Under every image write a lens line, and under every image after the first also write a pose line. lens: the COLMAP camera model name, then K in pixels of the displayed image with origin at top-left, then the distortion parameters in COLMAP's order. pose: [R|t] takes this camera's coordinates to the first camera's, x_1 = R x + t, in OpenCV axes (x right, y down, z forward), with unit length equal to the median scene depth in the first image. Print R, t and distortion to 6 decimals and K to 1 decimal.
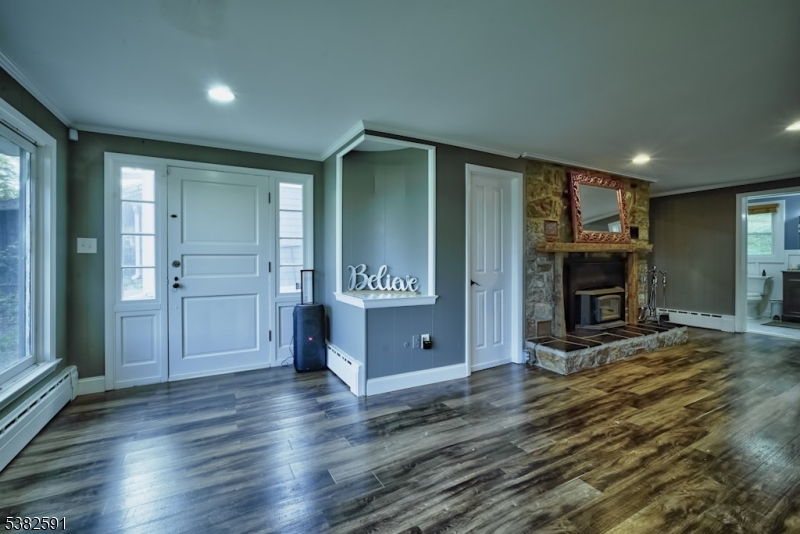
lens RADIAL K [[349.7, 0, 397.7], [0, 349.7, 260.2], [0, 0, 1]] dist [-0.010505, 0.000155]
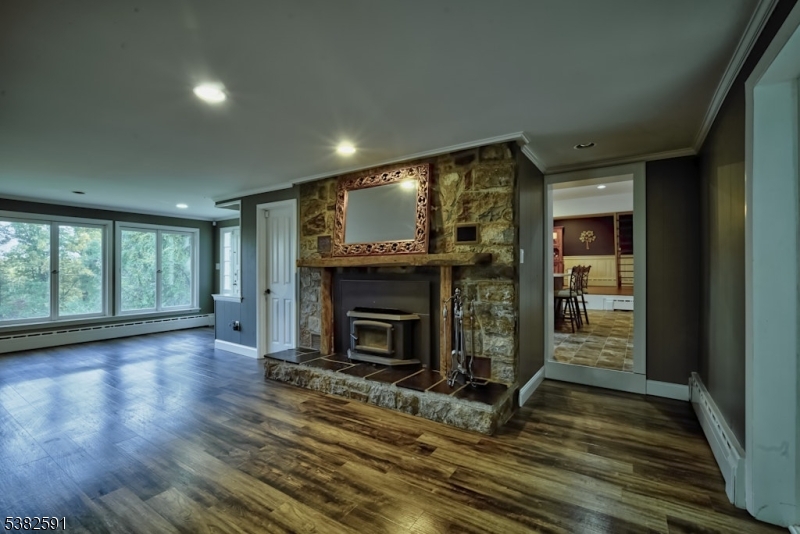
lens RADIAL K [[349.7, 0, 398.6], [0, 349.7, 269.5], [0, 0, 1]] dist [-0.010505, 0.000155]
pose [[0.459416, -0.000123, -0.888221, 1.688219], [-0.009545, 0.999942, -0.005076, -0.017232], [0.888170, 0.010810, 0.459388, 0.862807]]
